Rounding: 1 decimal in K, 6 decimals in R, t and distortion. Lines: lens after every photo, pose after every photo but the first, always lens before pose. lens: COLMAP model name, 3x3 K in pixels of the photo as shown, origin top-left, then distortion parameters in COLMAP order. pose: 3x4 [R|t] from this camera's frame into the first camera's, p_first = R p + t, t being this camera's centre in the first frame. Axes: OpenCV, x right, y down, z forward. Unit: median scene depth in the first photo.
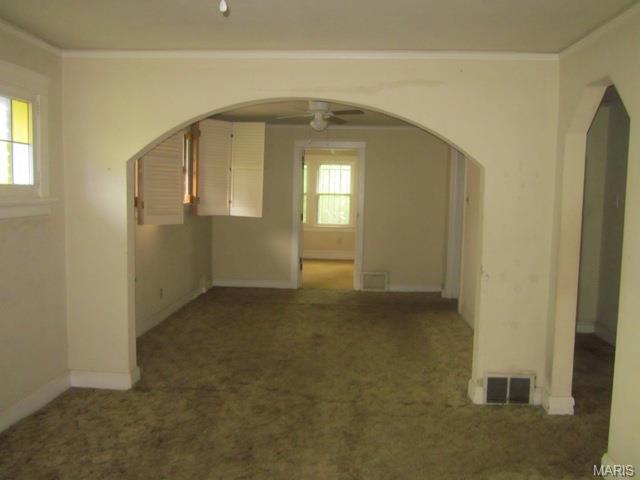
lens RADIAL K [[523.9, 0, 319.7], [0, 523.9, 238.2], [0, 0, 1]] dist [-0.047869, 0.006673]
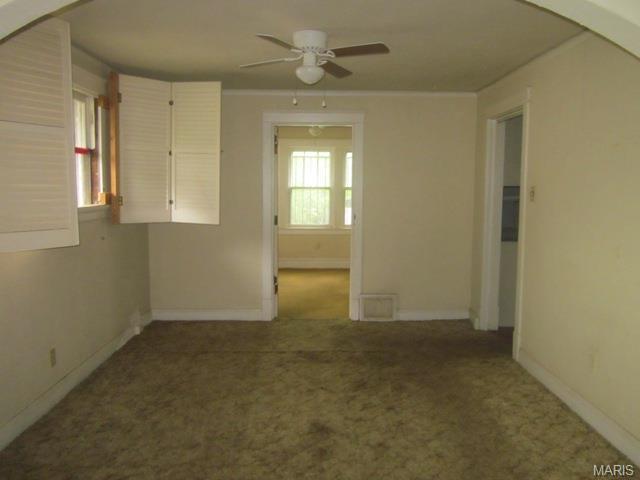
lens RADIAL K [[523.9, 0, 323.2], [0, 523.9, 241.9], [0, 0, 1]] dist [-0.047869, 0.006673]
pose [[0.996474, -0.022137, 0.080933, -0.031062], [0.020507, 0.999571, 0.020921, -0.027274], [-0.081361, -0.019188, 0.996500, 0.308562]]
